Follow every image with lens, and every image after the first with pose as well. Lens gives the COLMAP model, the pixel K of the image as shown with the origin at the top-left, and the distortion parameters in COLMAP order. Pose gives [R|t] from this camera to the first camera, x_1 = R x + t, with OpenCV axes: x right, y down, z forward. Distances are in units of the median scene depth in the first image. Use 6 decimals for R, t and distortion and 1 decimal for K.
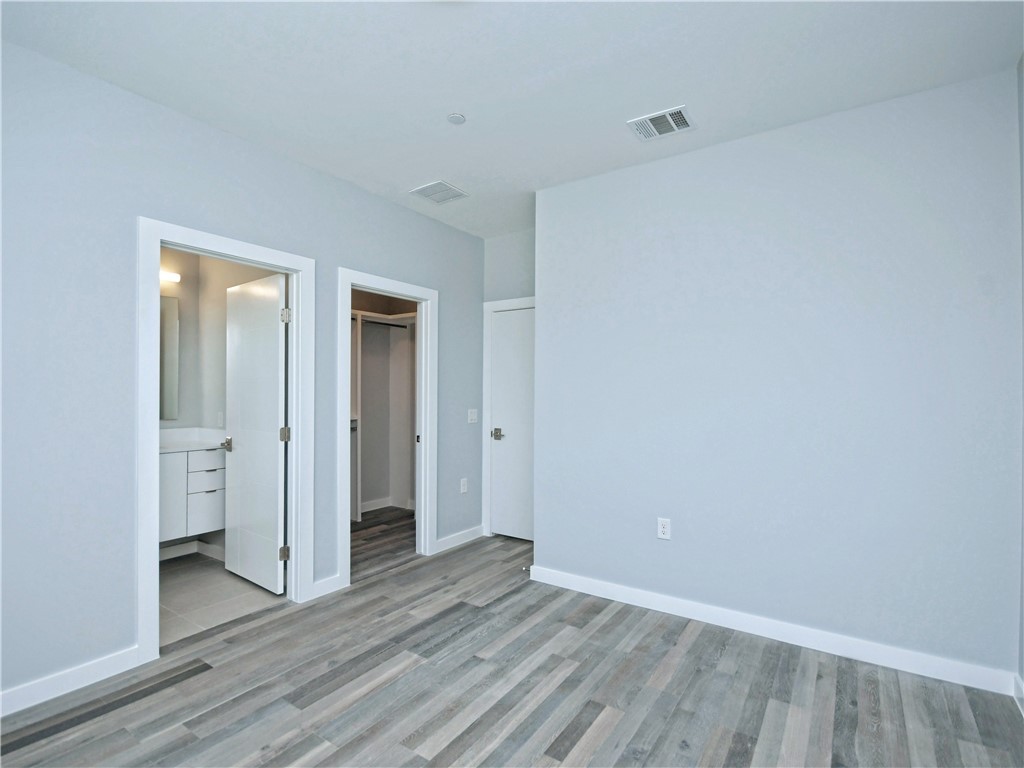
lens RADIAL K [[510.6, 0, 509.0], [0, 510.6, 385.8], [0, 0, 1]] dist [0.002887, -0.005196]
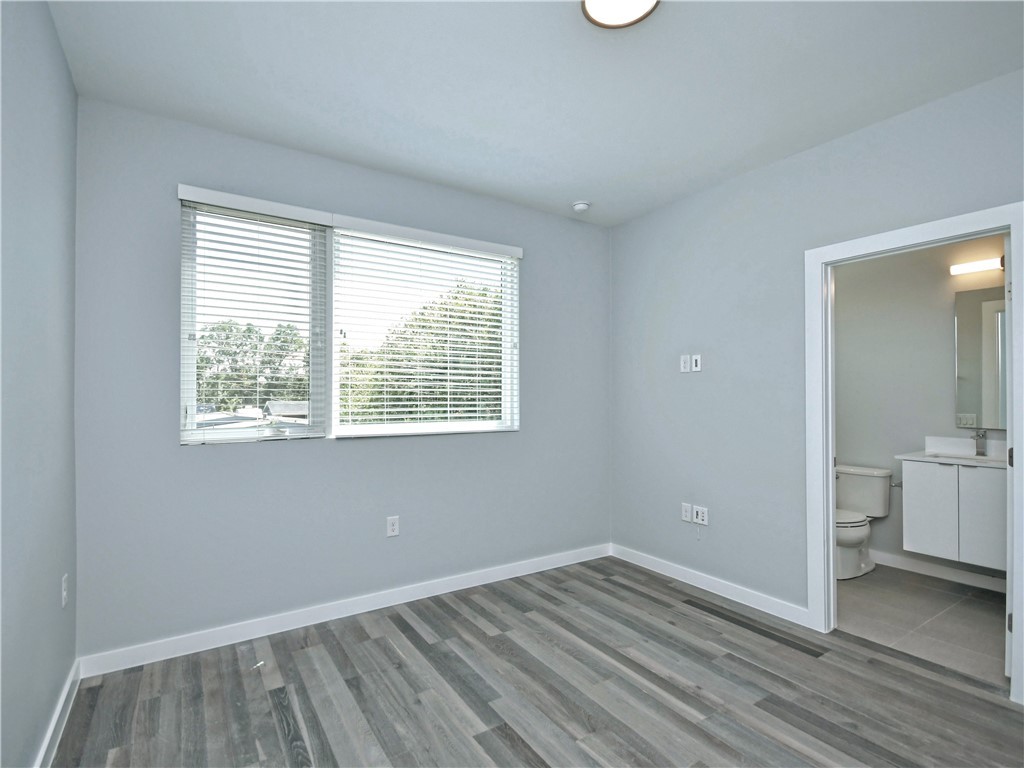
lens RADIAL K [[510.6, 0, 509.6], [0, 510.6, 390.5], [0, 0, 1]] dist [0.002887, -0.005196]
pose [[-0.400512, -0.013066, -0.916198, 0.648552], [0.009426, 0.999787, -0.018379, 0.010497], [0.916243, -0.015997, -0.400304, 0.841152]]
